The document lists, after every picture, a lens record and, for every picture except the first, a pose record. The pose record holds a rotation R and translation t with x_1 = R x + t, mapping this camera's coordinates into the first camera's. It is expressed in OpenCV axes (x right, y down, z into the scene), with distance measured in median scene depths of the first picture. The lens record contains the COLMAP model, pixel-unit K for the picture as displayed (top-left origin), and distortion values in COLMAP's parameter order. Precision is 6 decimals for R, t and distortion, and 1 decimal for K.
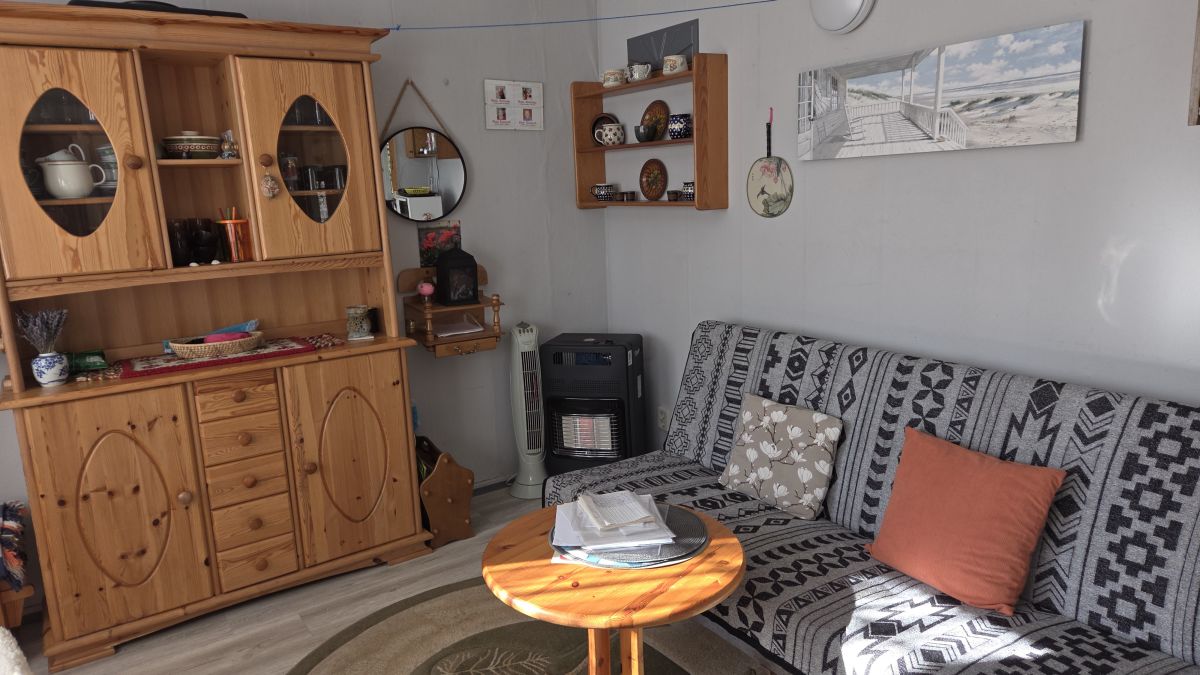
lens RADIAL K [[799.3, 0, 603.4], [0, 799.3, 338.9], [0, 0, 1]] dist [0.052328, -0.025217]
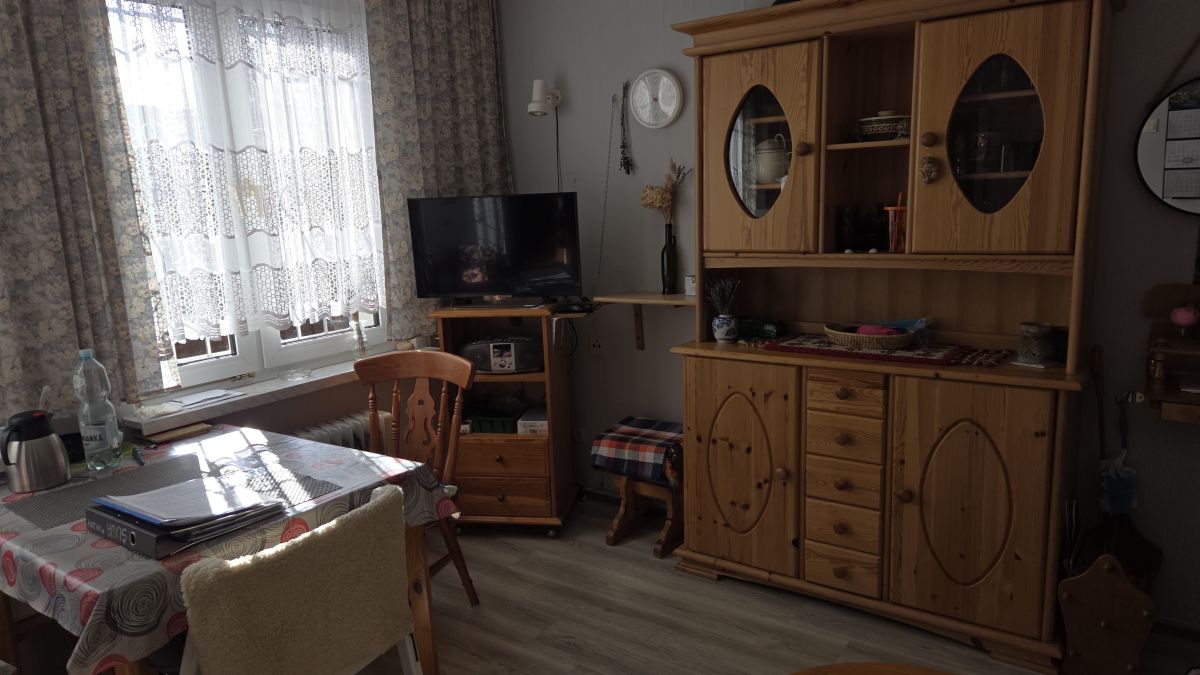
lens RADIAL K [[799.3, 0, 600.8], [0, 799.3, 339.8], [0, 0, 1]] dist [0.052328, -0.025217]
pose [[0.332890, 0.195992, -0.922373, 0.311157], [-0.160861, 0.975627, 0.149252, -0.084645], [0.929144, 0.098690, 0.356304, 0.389089]]
